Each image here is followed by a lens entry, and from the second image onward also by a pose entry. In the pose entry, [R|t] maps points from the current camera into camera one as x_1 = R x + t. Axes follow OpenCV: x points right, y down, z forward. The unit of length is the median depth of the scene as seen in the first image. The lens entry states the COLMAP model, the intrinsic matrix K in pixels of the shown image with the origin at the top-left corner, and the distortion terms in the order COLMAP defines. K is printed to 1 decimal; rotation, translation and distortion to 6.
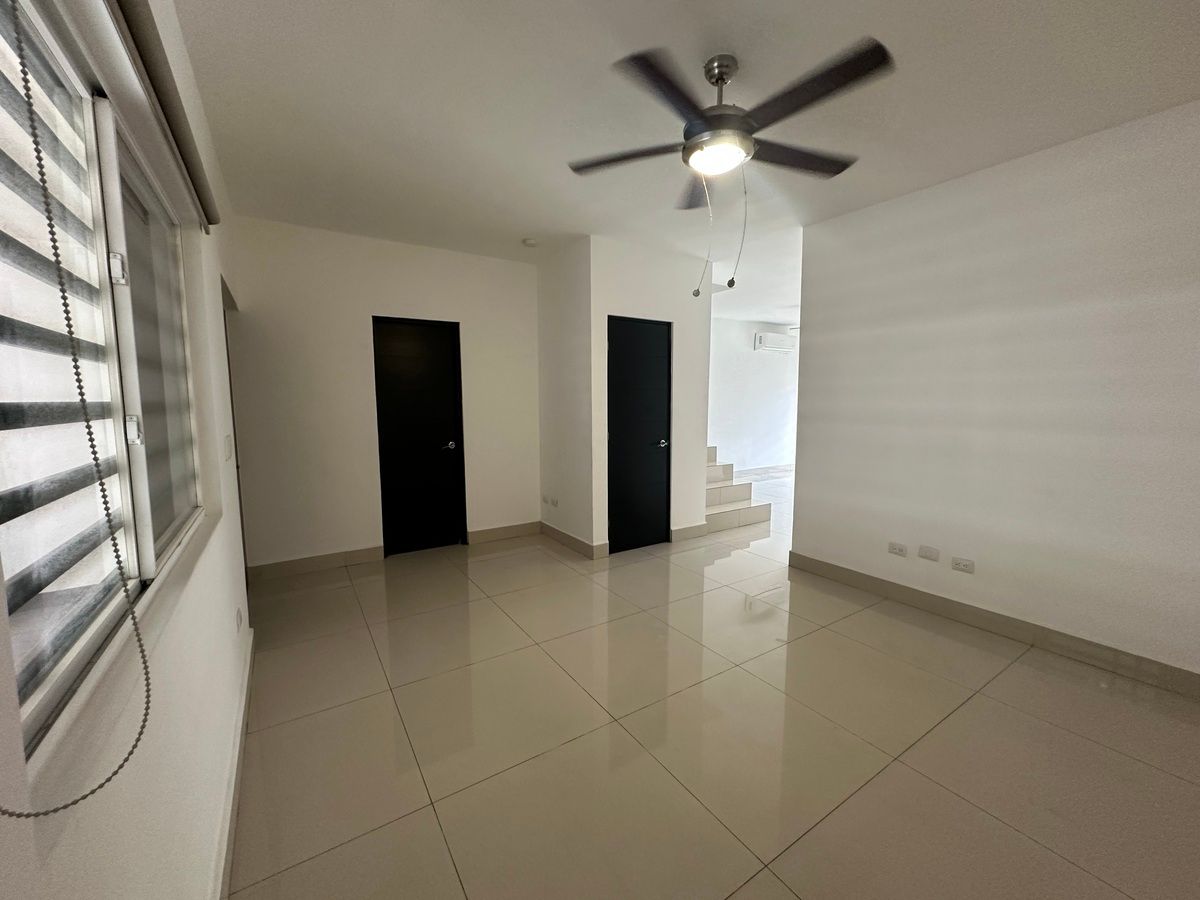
lens RADIAL K [[479.7, 0, 598.5], [0, 479.7, 449.1], [0, 0, 1]] dist [0.000735, 0.000158]
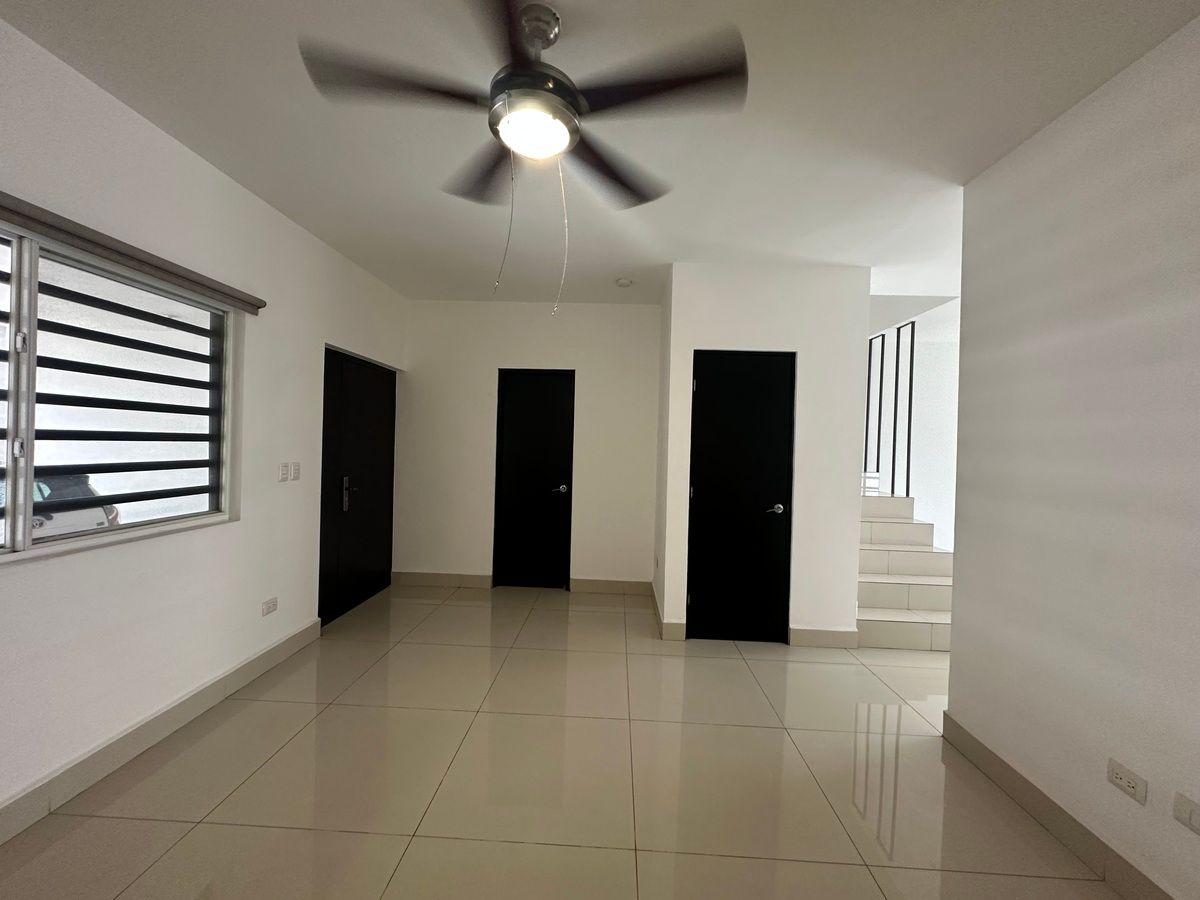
lens RADIAL K [[476.7, 0, 599.0], [0, 476.7, 446.9], [0, 0, 1]] dist [0.000599, 0.000213]
pose [[0.813139, 0.028979, -0.581348, 0.362233], [-0.091835, 0.992638, -0.078969, -0.024500], [0.574779, 0.117601, 0.809814, 0.225296]]
